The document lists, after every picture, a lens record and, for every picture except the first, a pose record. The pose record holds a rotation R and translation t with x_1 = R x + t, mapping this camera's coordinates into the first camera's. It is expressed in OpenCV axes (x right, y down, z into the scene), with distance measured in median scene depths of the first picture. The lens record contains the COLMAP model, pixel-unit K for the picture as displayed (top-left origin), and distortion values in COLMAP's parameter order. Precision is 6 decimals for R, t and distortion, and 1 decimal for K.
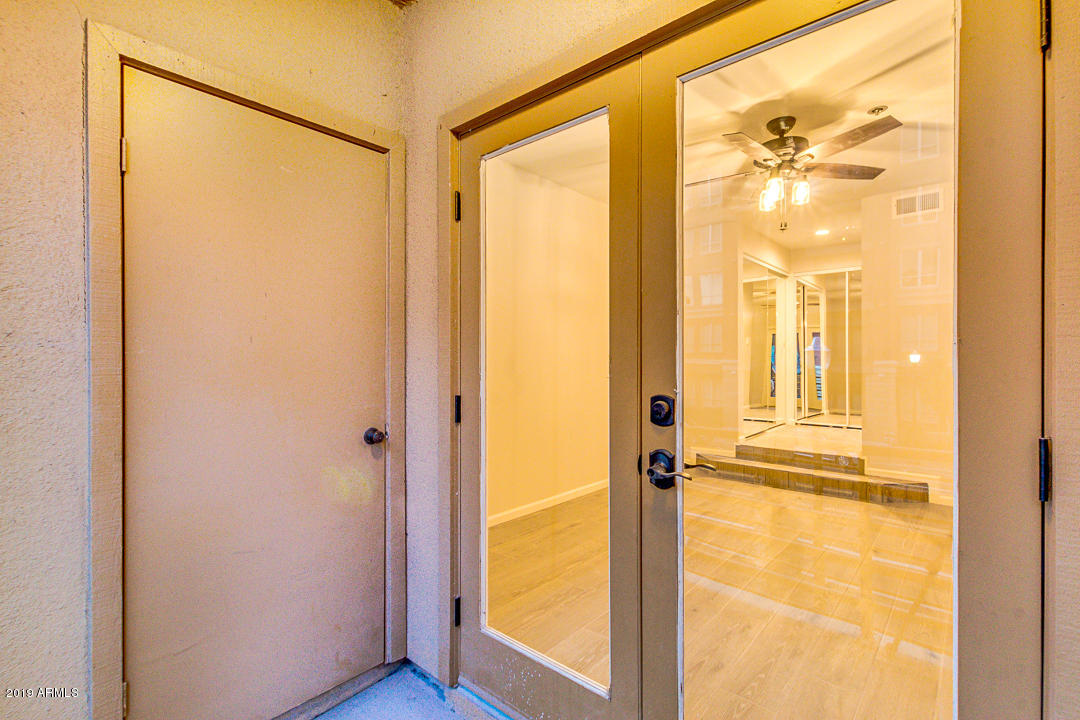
lens RADIAL K [[508.5, 0, 540.0], [0, 508.5, 360.0], [0, 0, 1]] dist [0.006009, -0.001248]
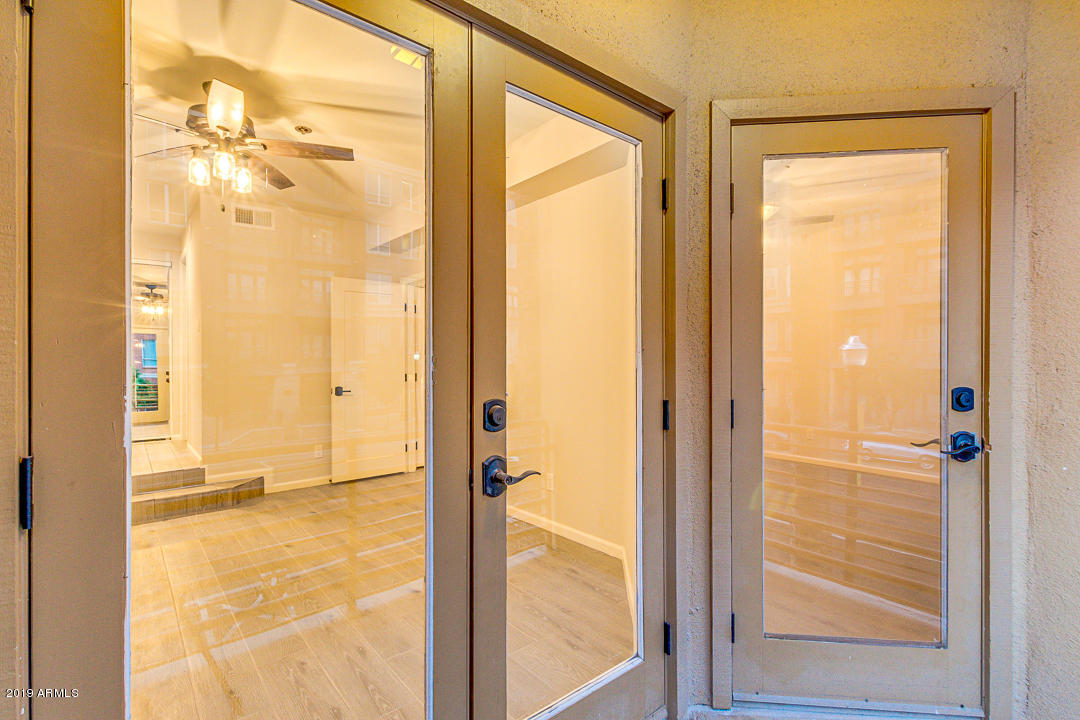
lens RADIAL K [[508.5, 0, 540.0], [0, 508.5, 360.0], [0, 0, 1]] dist [0.006009, -0.001248]
pose [[0.130388, 0.002639, 0.991459, -0.344474], [0.005211, 0.999981, -0.003347, -0.000768], [-0.991449, 0.005603, 0.130372, 0.385190]]
